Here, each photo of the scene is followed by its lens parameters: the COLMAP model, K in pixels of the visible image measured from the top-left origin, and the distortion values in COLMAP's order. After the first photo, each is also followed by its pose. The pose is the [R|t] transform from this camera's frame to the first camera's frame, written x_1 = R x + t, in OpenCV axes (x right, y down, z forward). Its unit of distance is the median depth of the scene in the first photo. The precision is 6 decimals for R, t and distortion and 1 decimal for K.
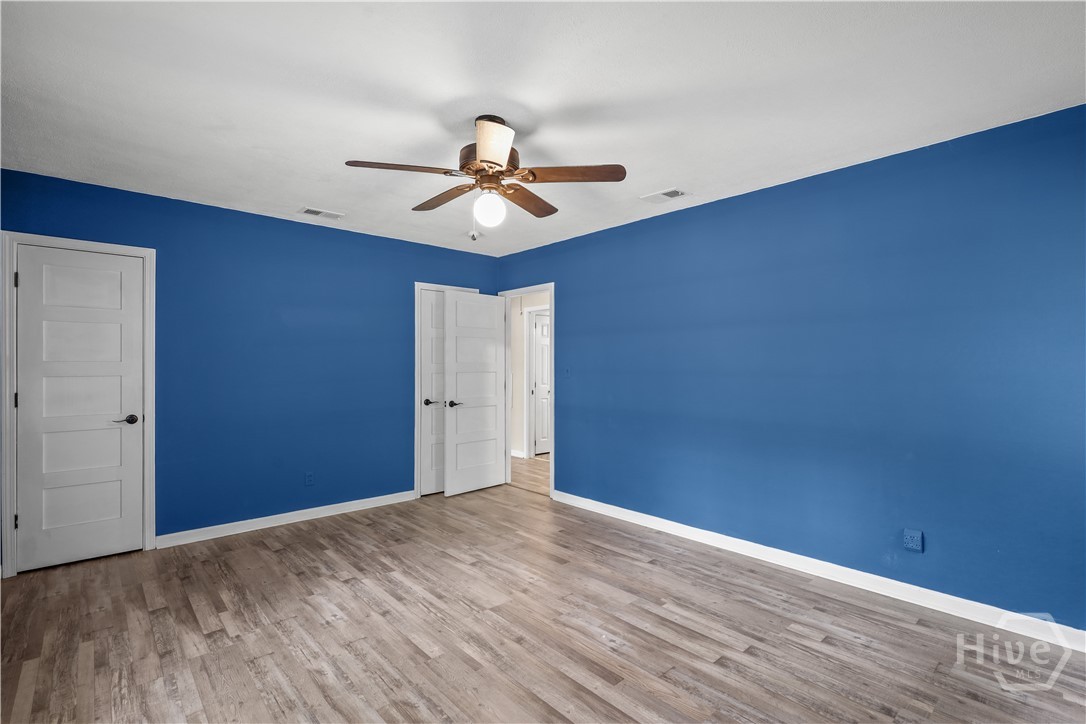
lens RADIAL K [[514.4, 0, 542.4], [0, 514.4, 364.9], [0, 0, 1]] dist [-0.000755, 0.002044]
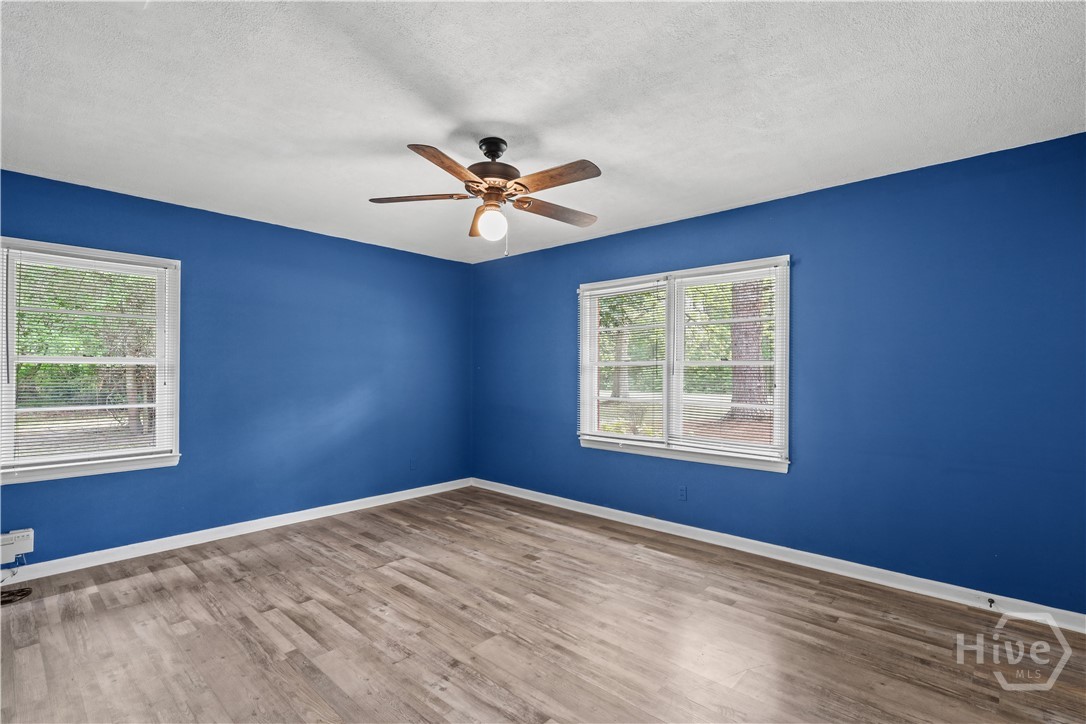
lens RADIAL K [[514.4, 0, 543.8], [0, 514.4, 366.0], [0, 0, 1]] dist [-0.000755, 0.002044]
pose [[-0.995528, -0.002392, -0.094439, -0.110089], [-0.001258, 0.999926, -0.012067, 0.005164], [0.094461, -0.011894, -0.995457, 2.122432]]
